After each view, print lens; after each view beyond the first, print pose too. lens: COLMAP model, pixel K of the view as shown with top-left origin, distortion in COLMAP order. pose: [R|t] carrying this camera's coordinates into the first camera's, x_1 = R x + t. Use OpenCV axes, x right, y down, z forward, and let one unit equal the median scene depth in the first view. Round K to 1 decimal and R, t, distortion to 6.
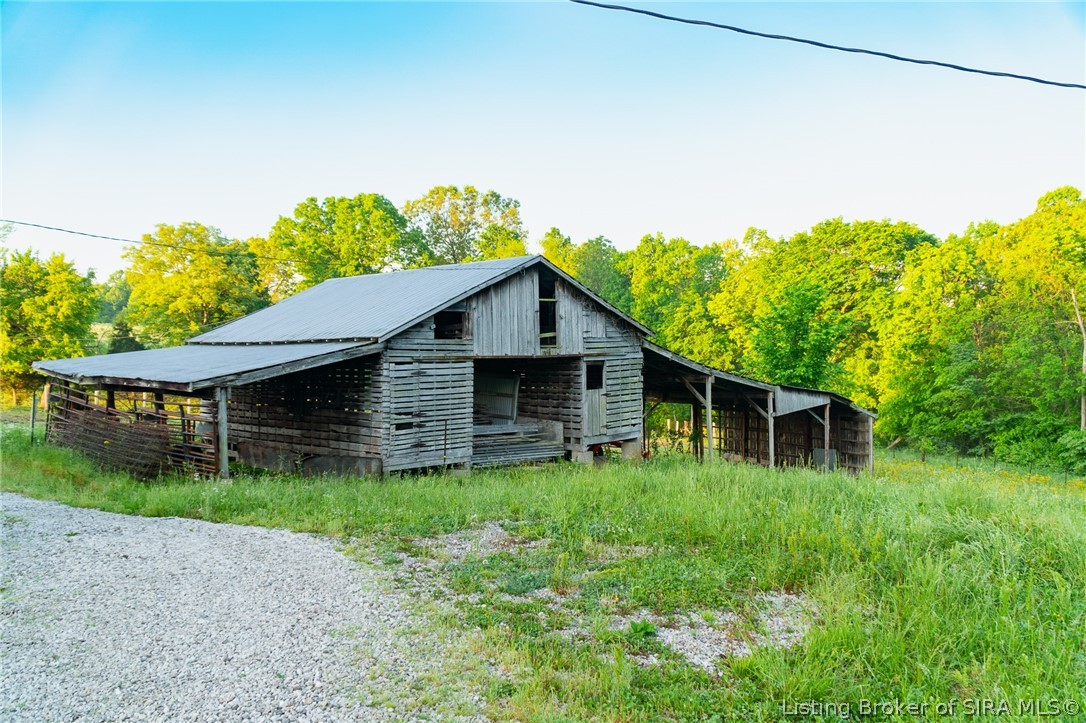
lens RADIAL K [[869.5, 0, 543.0], [0, 869.5, 361.5], [0, 0, 1]] dist [0.006636, 0.000130]
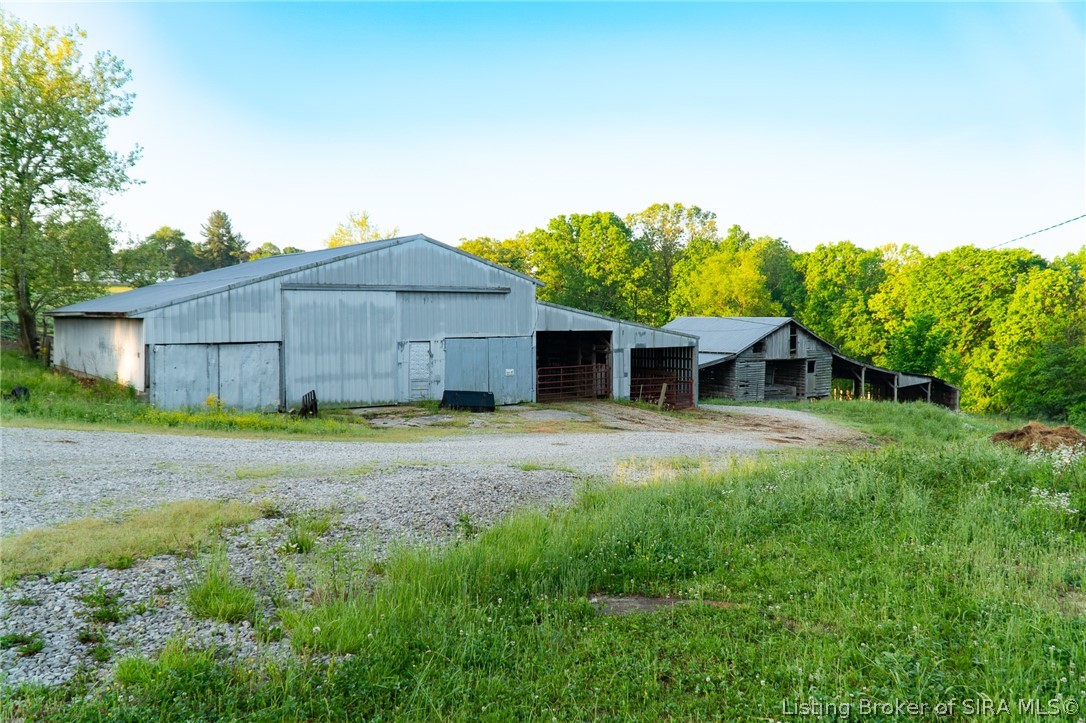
lens RADIAL K [[869.5, 0, 543.0], [0, 869.5, 361.5], [0, 0, 1]] dist [0.006636, 0.000130]
pose [[0.984975, 0.028634, -0.170304, -0.087522], [-0.021641, 0.998850, 0.042779, -0.028766], [0.171333, -0.038450, 0.984462, -0.490980]]
